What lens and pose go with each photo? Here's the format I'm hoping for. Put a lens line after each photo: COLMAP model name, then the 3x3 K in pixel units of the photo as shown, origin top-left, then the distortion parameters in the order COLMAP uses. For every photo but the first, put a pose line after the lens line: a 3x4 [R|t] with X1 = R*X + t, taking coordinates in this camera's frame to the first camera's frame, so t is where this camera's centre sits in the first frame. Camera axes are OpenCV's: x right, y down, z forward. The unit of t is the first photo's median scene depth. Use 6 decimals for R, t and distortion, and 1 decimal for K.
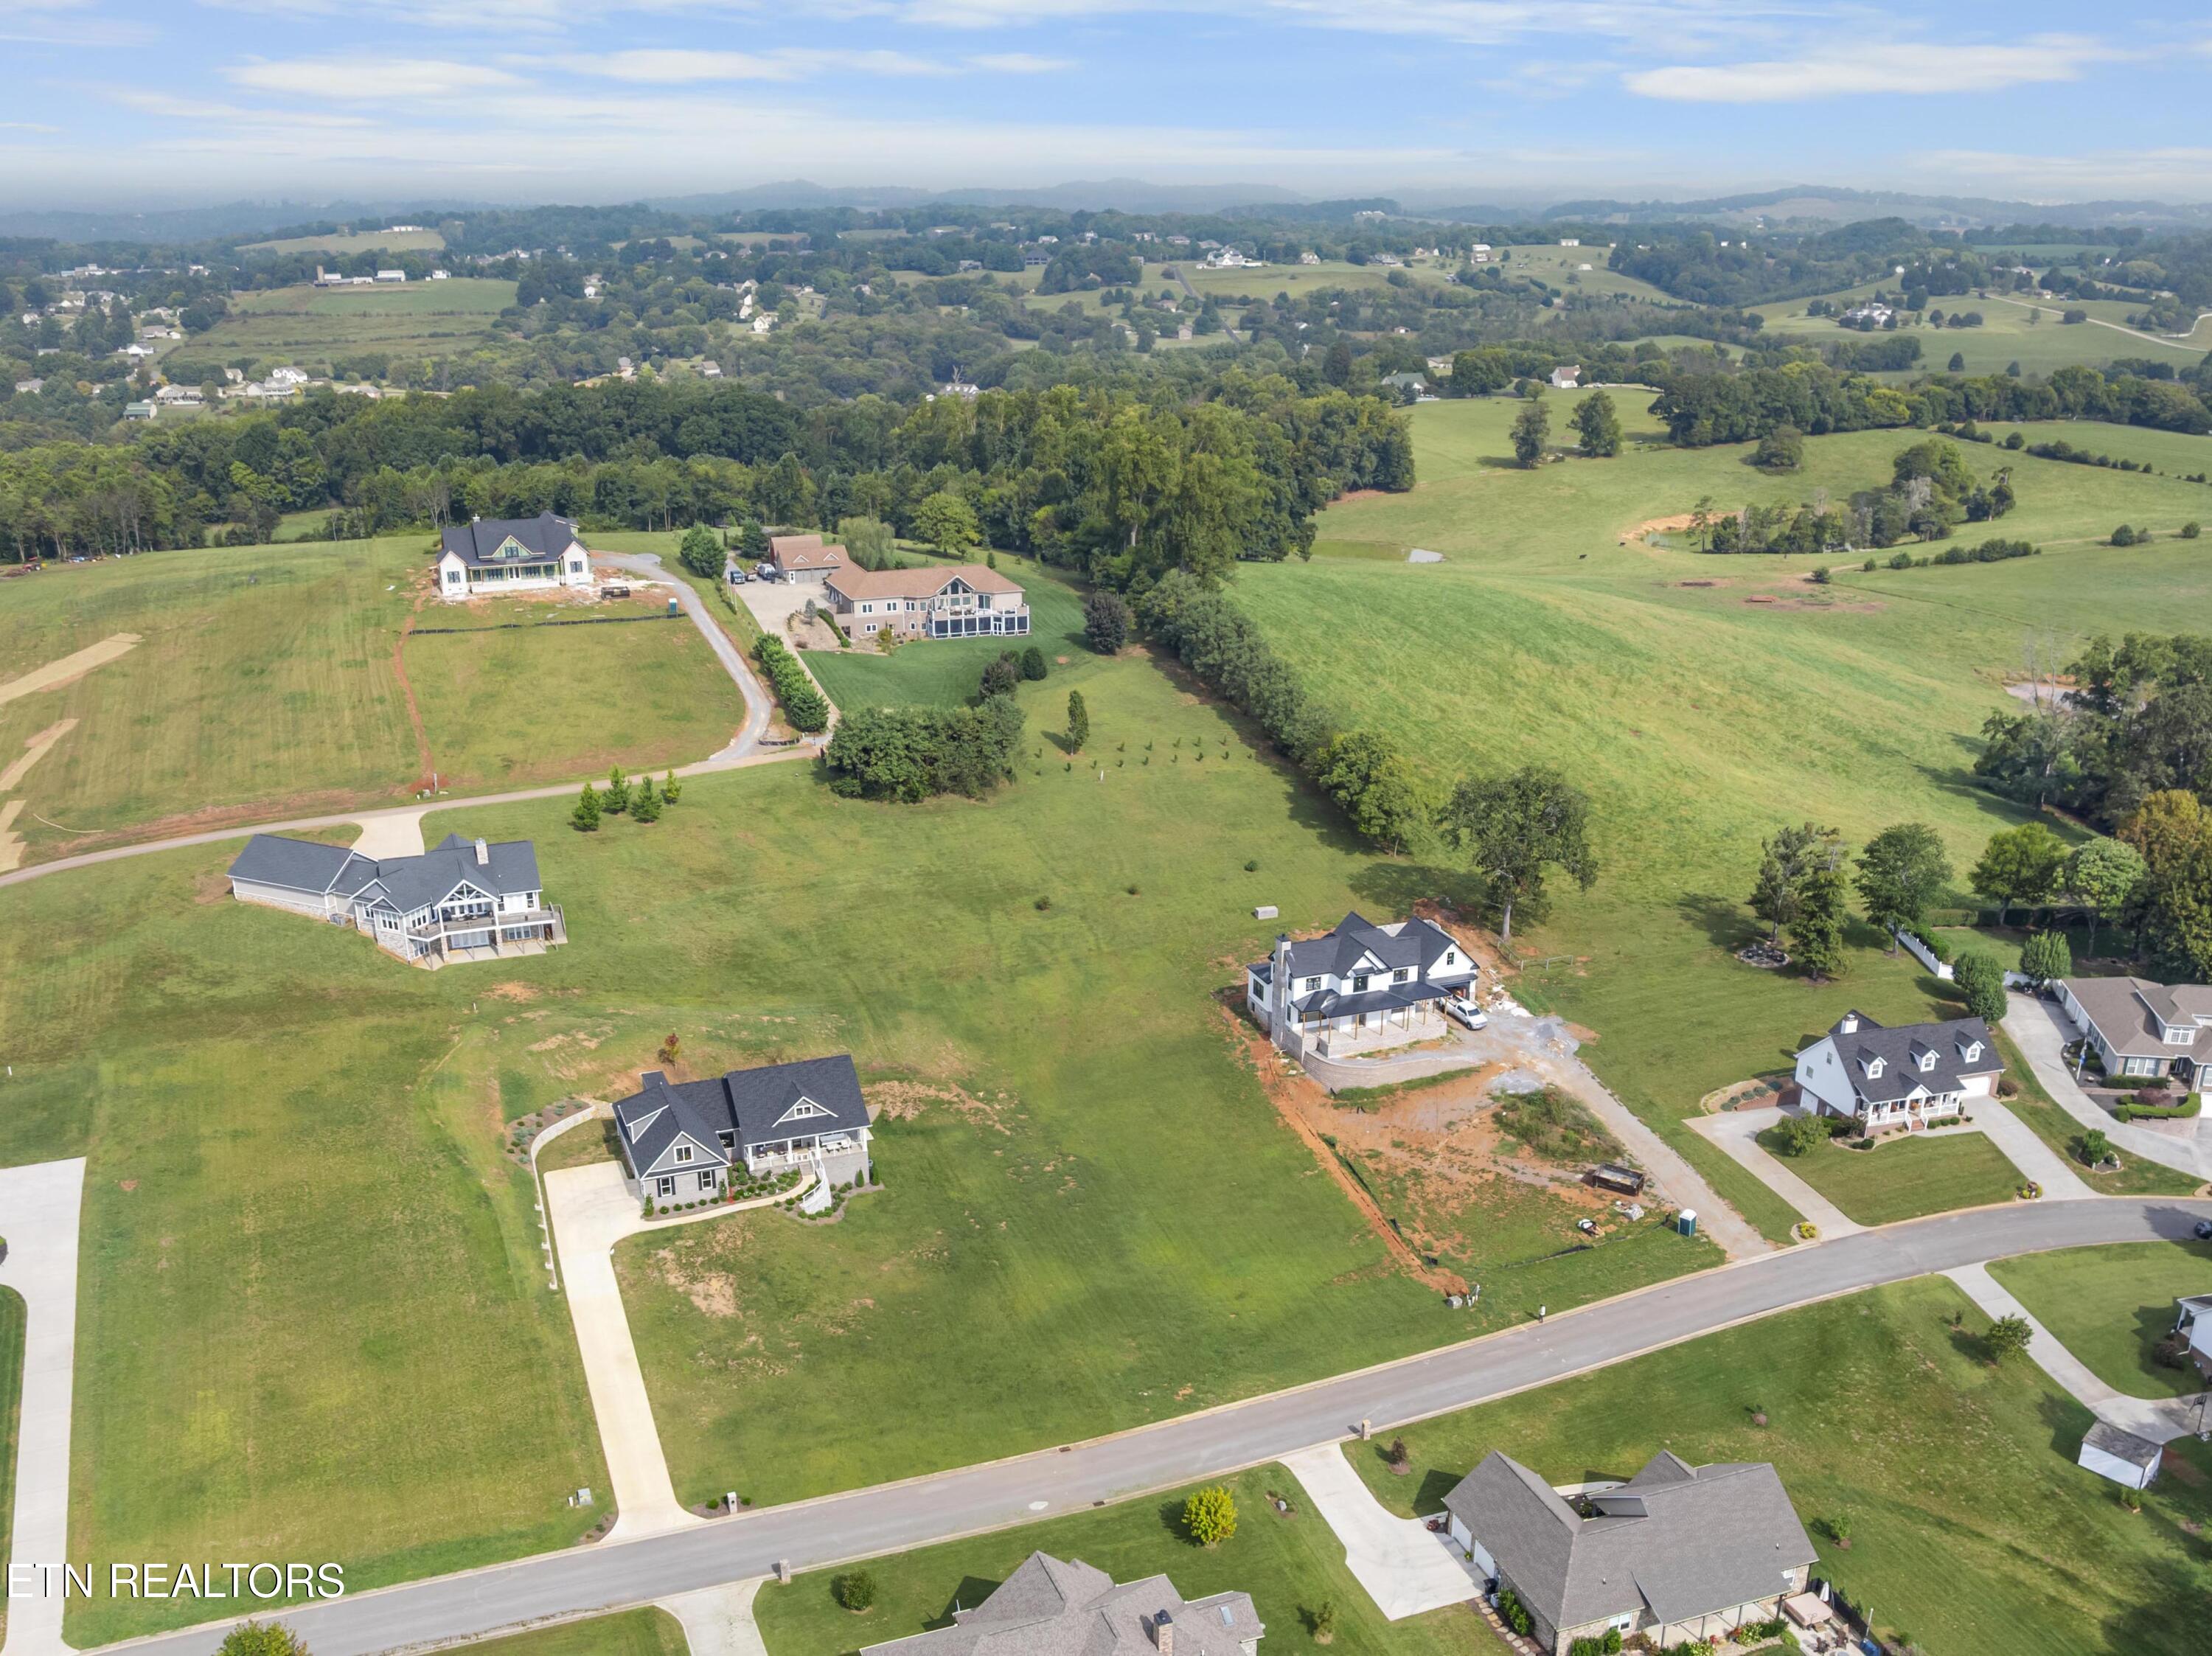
lens RADIAL K [[2068.7, 0, 1114.3], [0, 2068.7, 1055.1], [0, 0, 1]] dist [-0.008553, -0.074340]
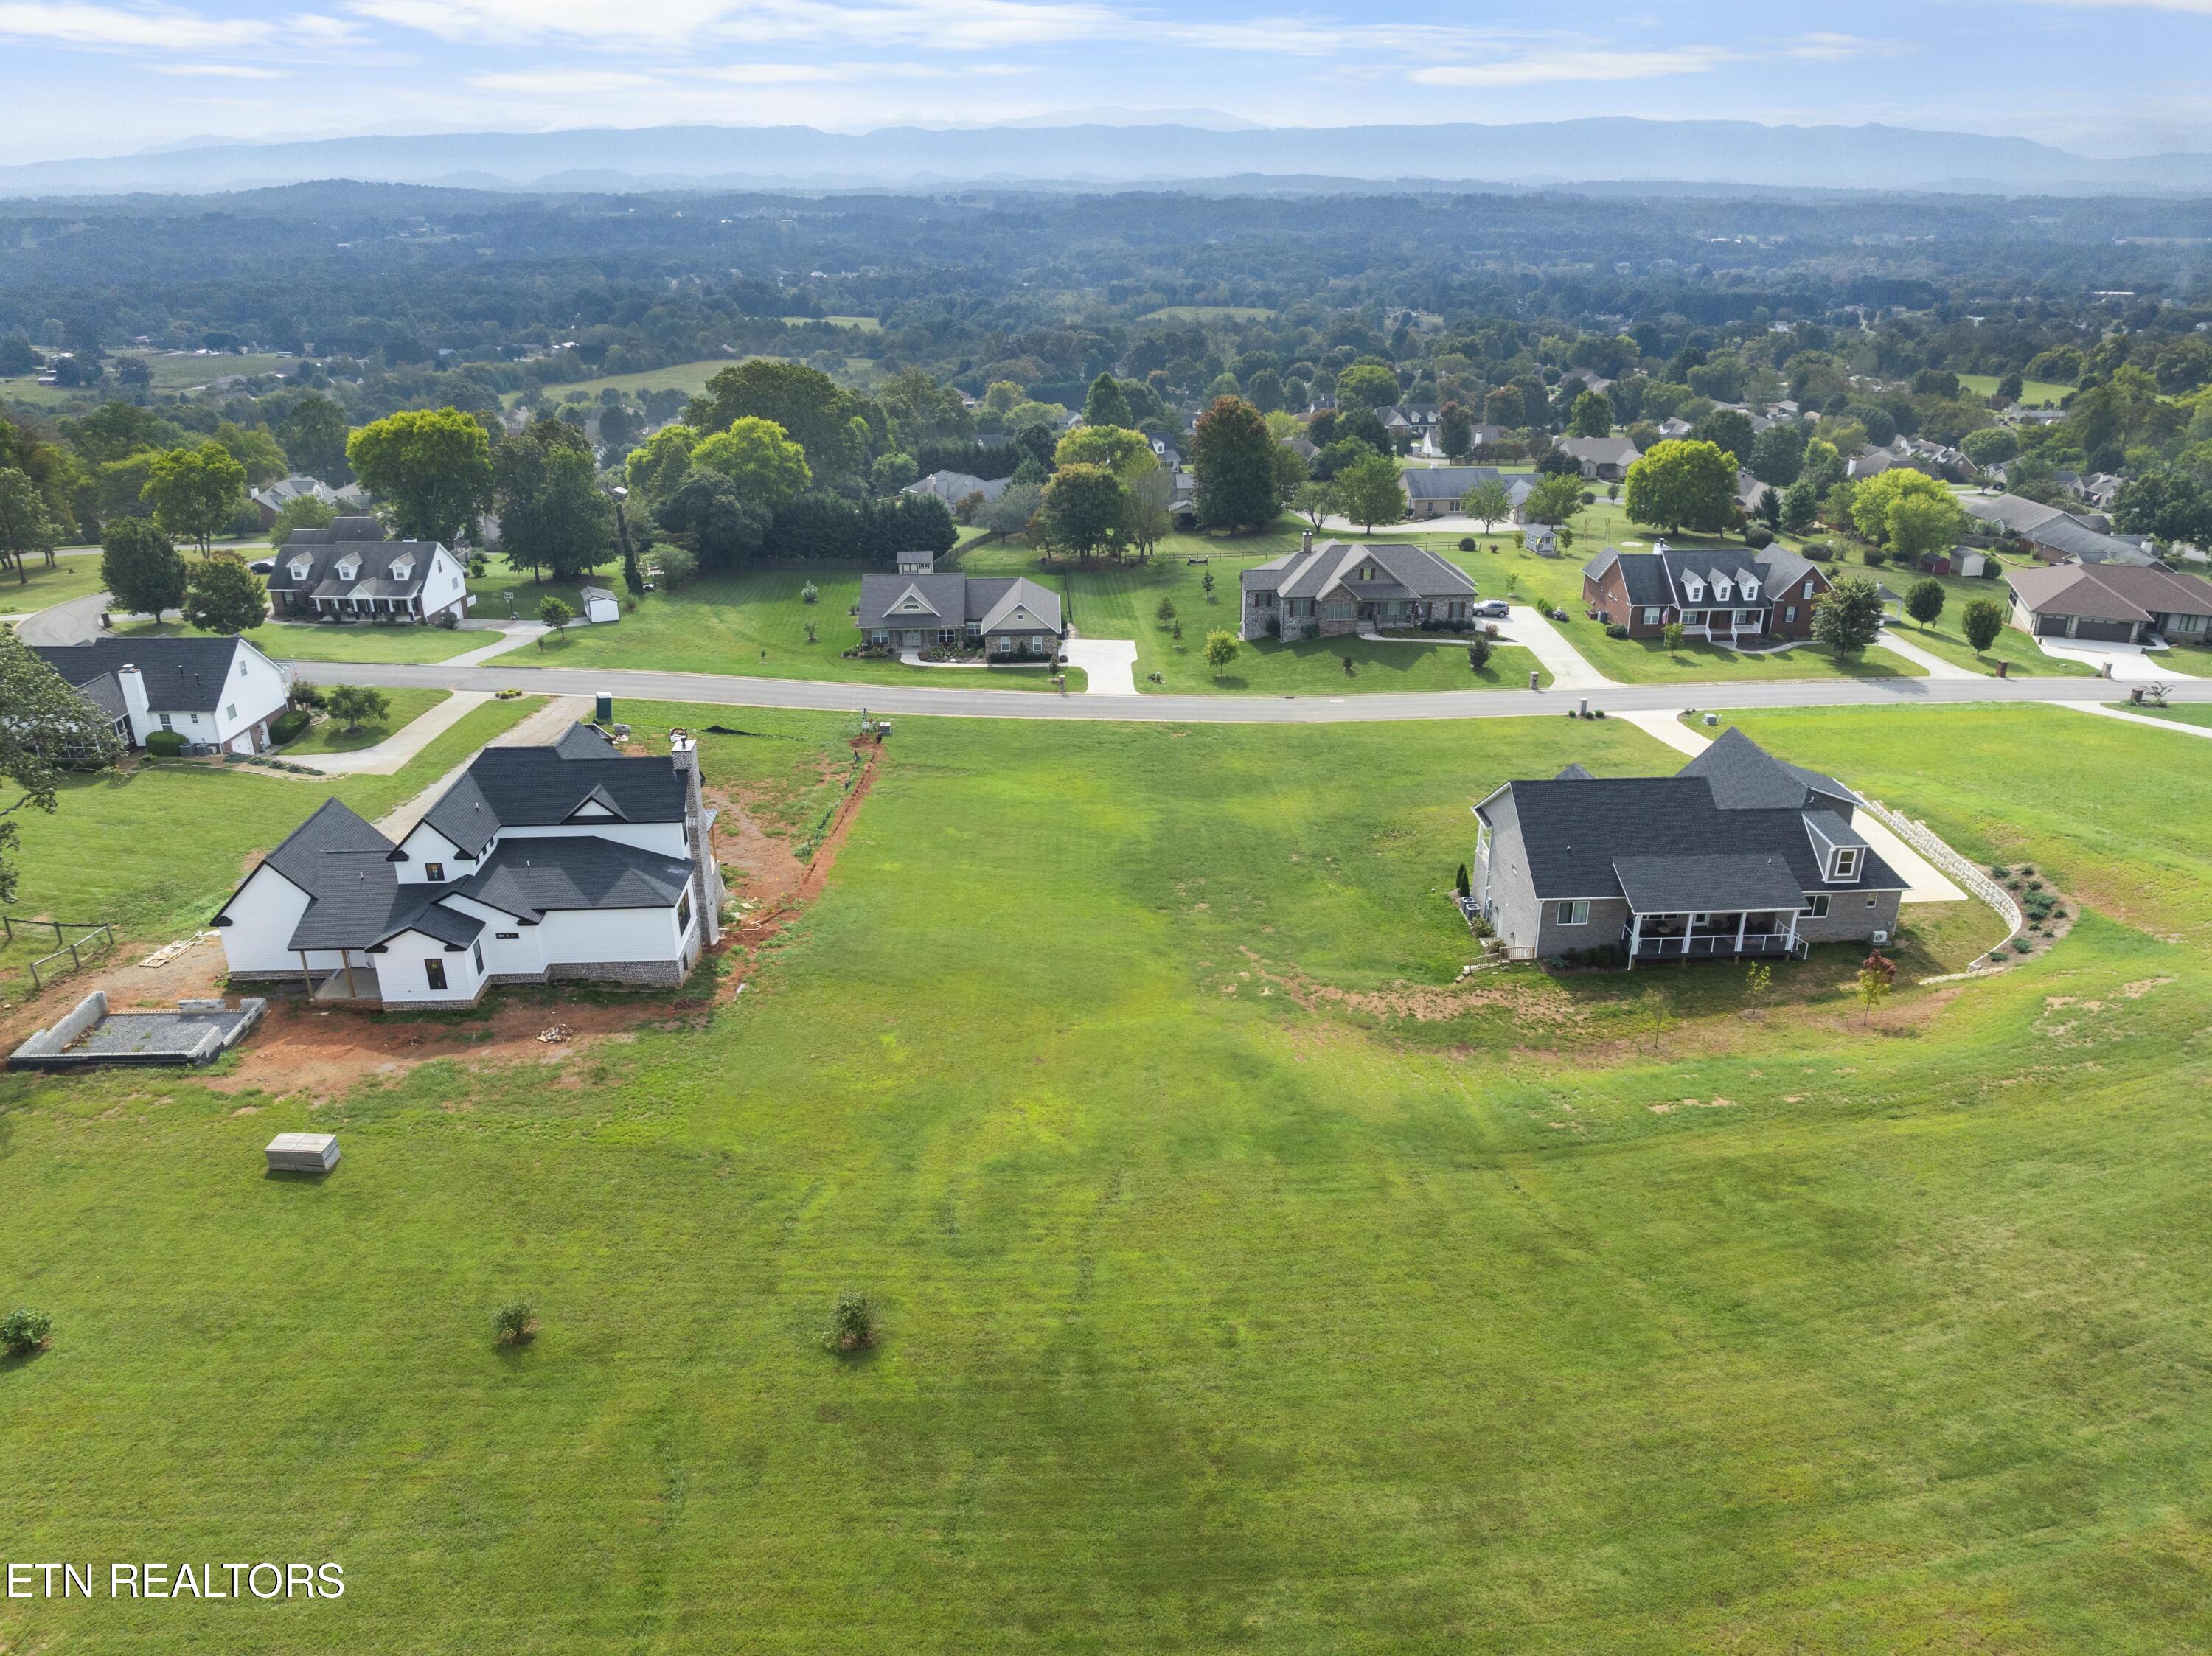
lens RADIAL K [[1558.2, 0, 1111.2], [0, 1558.2, 827.0], [0, 0, 1]] dist [-0.033792, -0.009612]
pose [[-0.948904, -0.118667, 0.292401, -0.145655], [0.131077, 0.694663, 0.707292, -0.320041], [-0.287053, 0.709479, -0.643615, 1.284964]]
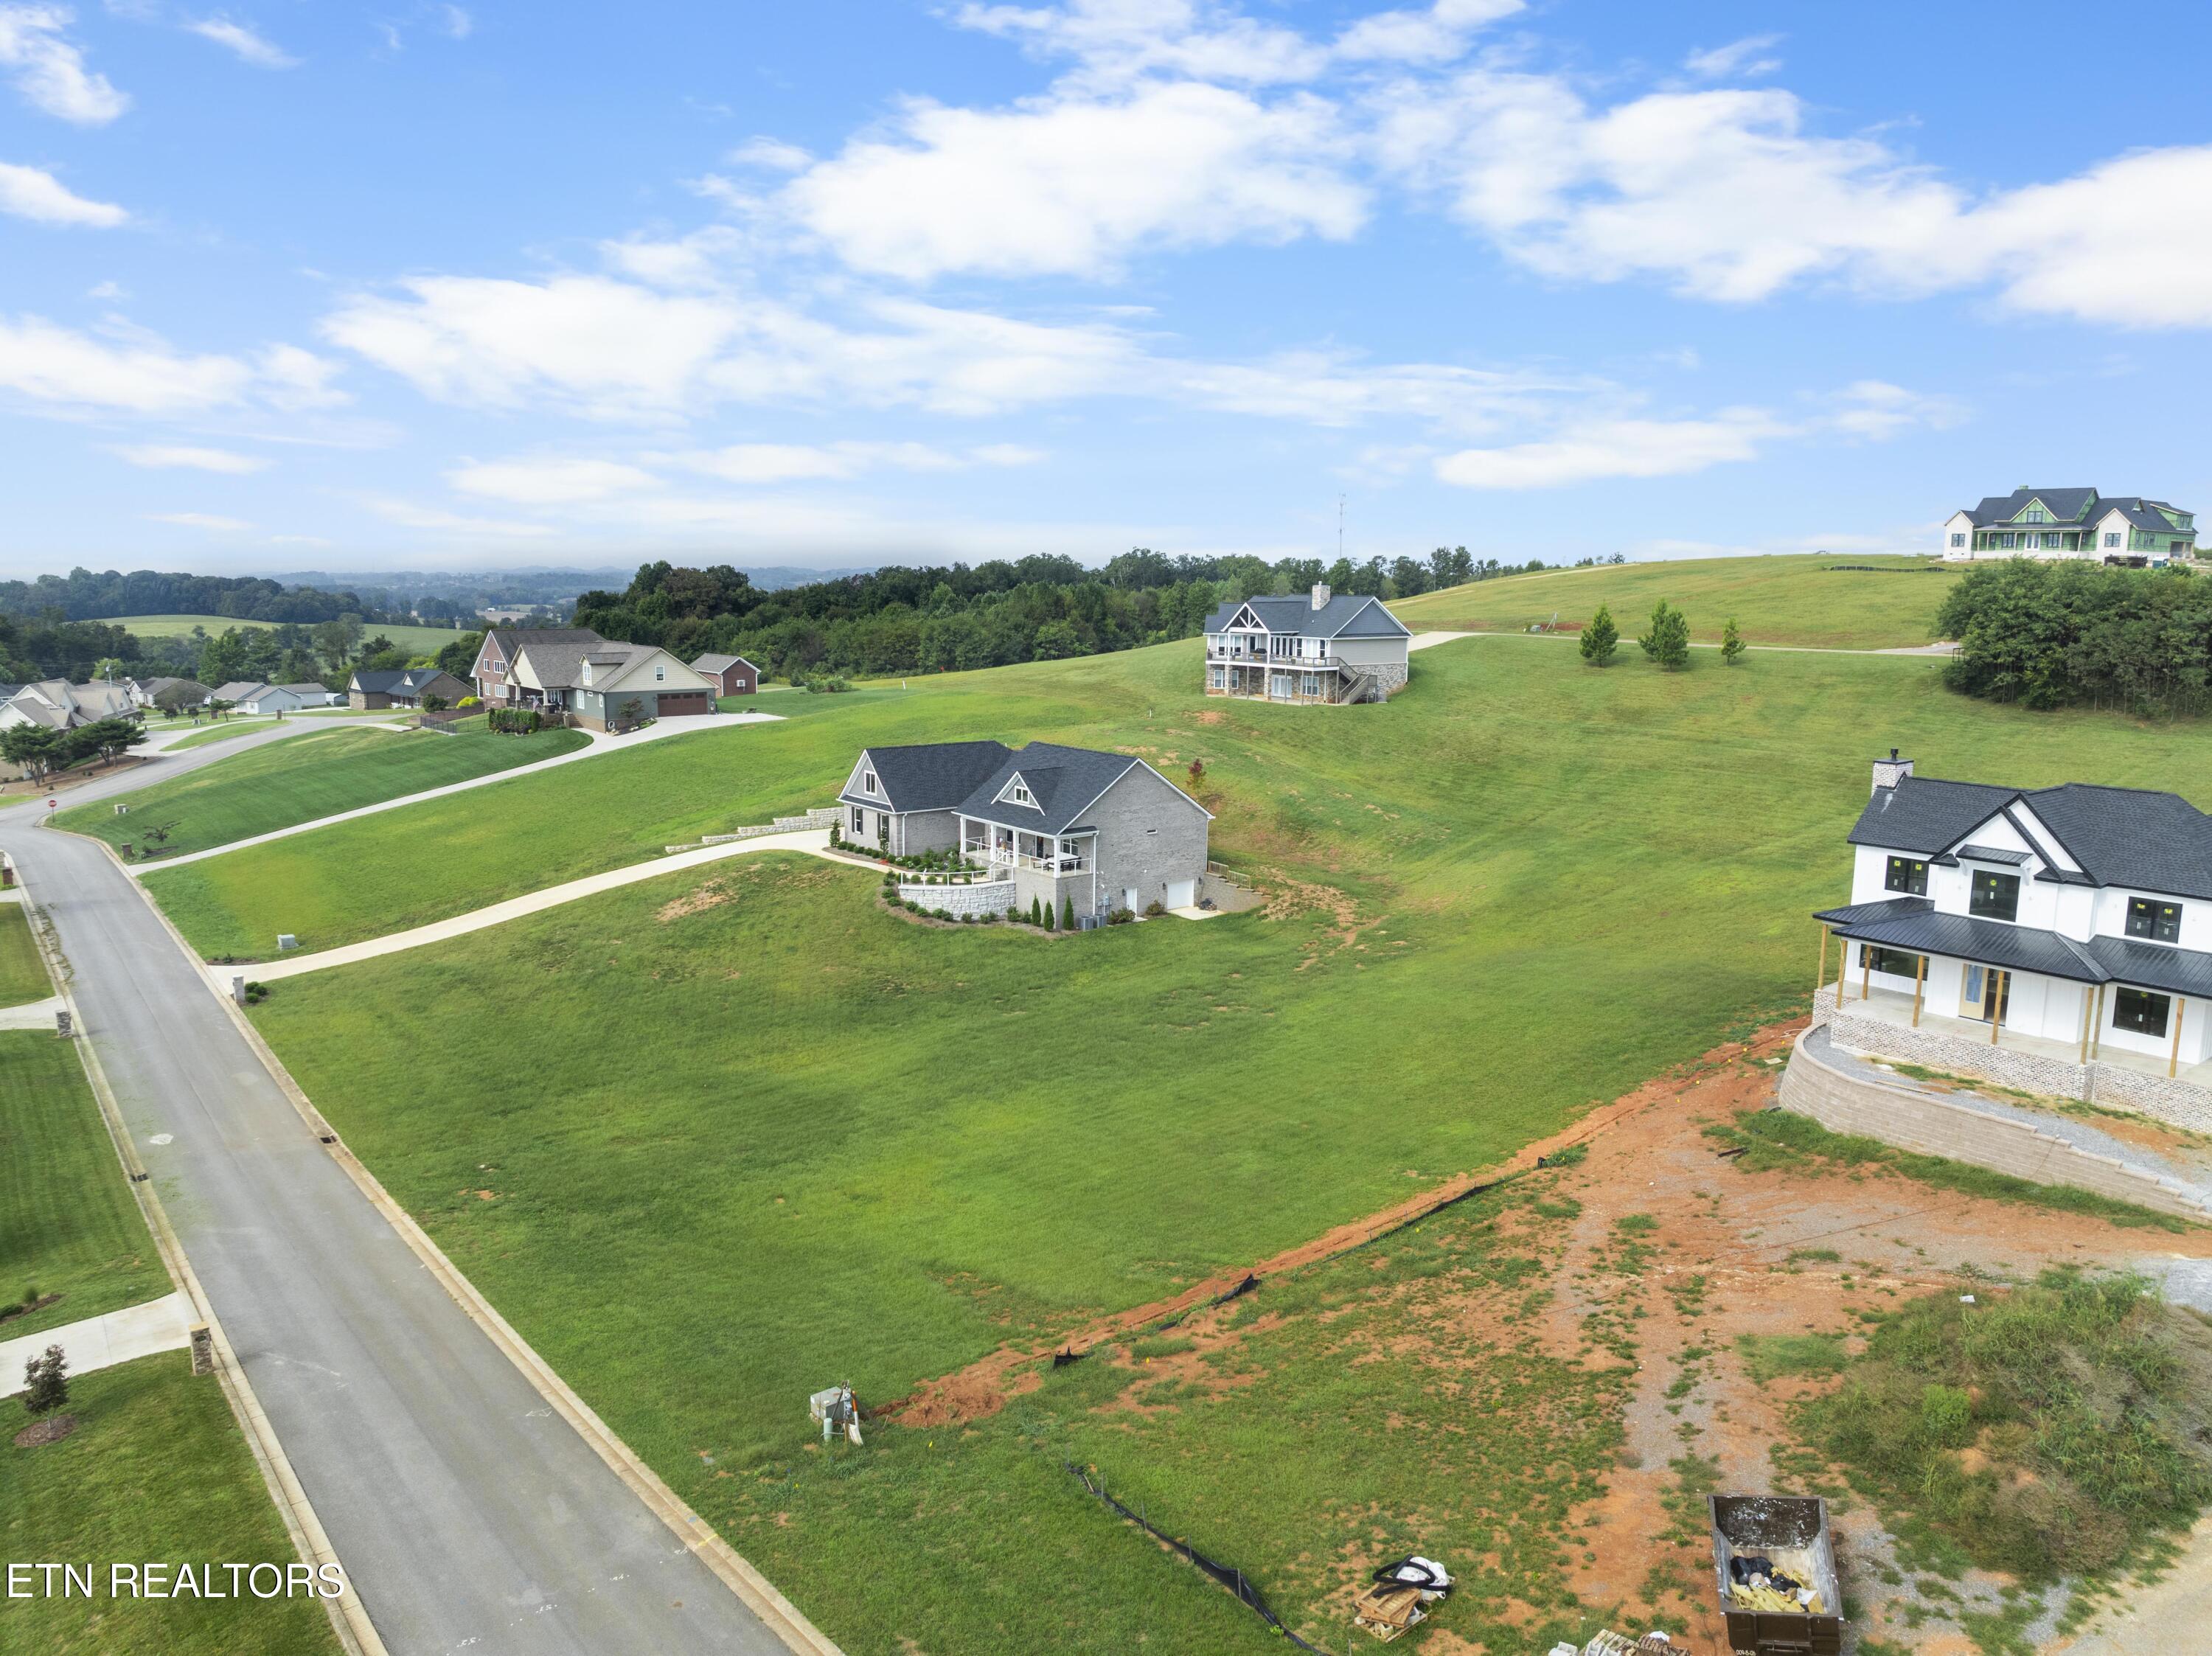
lens RADIAL K [[1558.2, 0, 1111.2], [0, 1558.2, 827.0], [0, 0, 1]] dist [-0.033792, -0.009612]
pose [[0.296229, 0.157745, -0.942000, 0.340528], [-0.392382, 0.919295, 0.030552, 0.008043], [0.870796, 0.360574, 0.334218, 0.793613]]
